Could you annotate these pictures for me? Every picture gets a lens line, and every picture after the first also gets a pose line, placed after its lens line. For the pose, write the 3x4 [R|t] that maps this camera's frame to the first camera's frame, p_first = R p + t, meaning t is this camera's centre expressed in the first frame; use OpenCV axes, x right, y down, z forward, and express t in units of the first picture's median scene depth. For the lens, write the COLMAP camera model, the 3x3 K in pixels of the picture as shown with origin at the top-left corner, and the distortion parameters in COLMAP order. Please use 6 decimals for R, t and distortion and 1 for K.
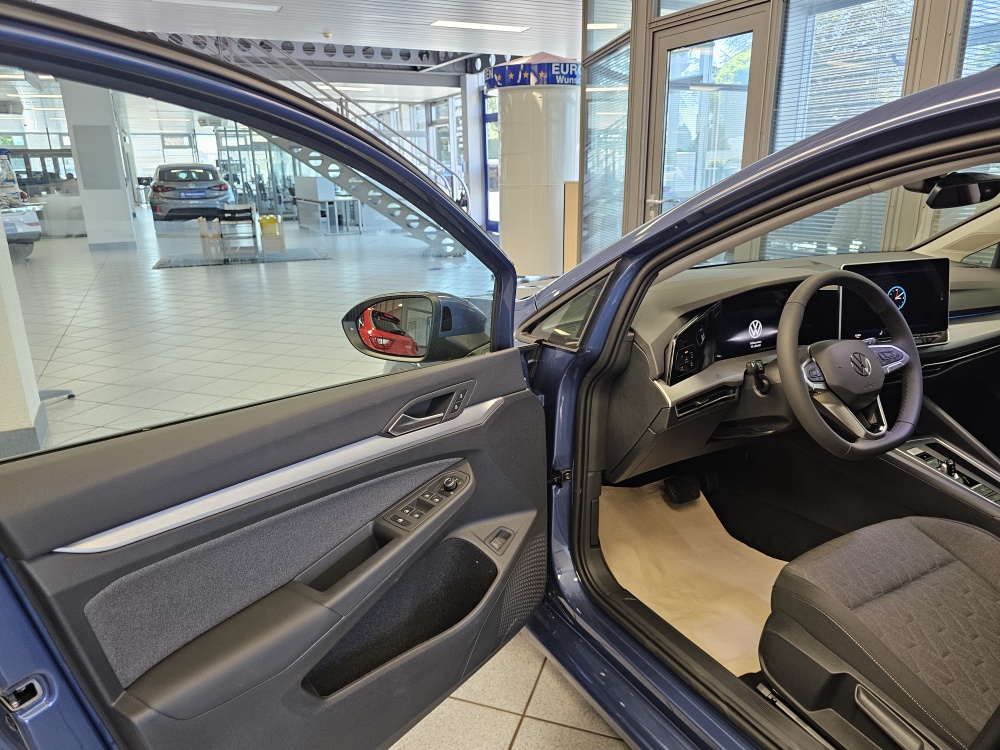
lens RADIAL K [[680.0, 0, 499.6], [0, 680.0, 365.8], [0, 0, 1]] dist [0.059310, -0.067041]
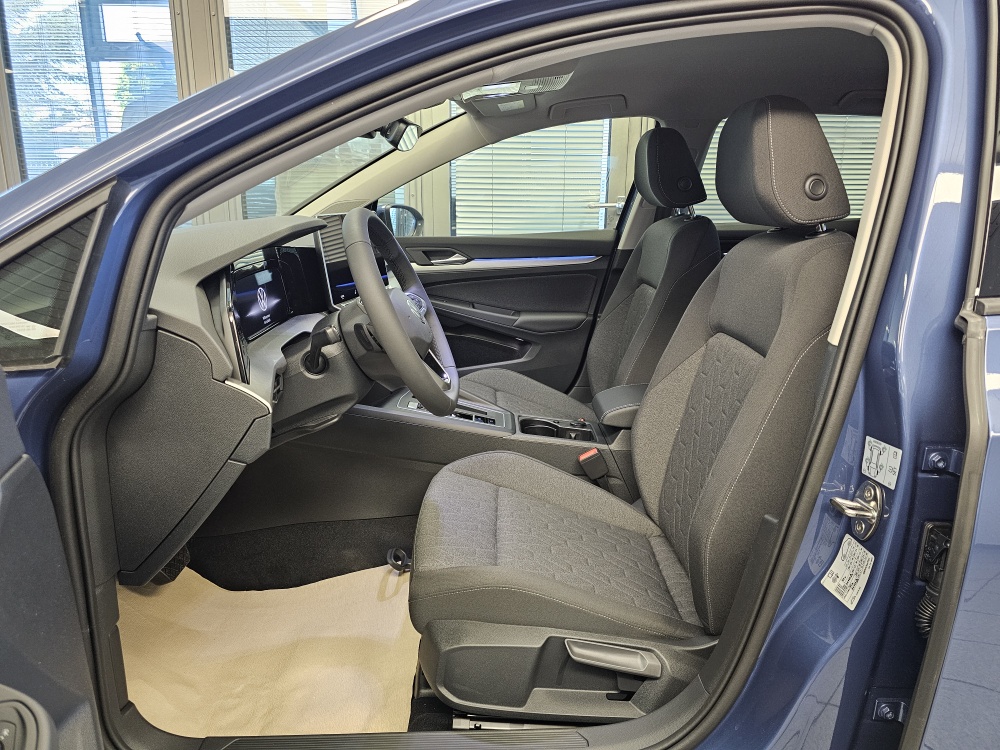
lens RADIAL K [[680.0, 0, 499.6], [0, 680.0, 365.8], [0, 0, 1]] dist [0.059310, -0.067041]
pose [[0.466091, -0.193403, 0.863339, -0.180805], [0.231465, 0.968484, 0.091996, 0.008809], [-0.853922, 0.156954, 0.496168, 0.457671]]
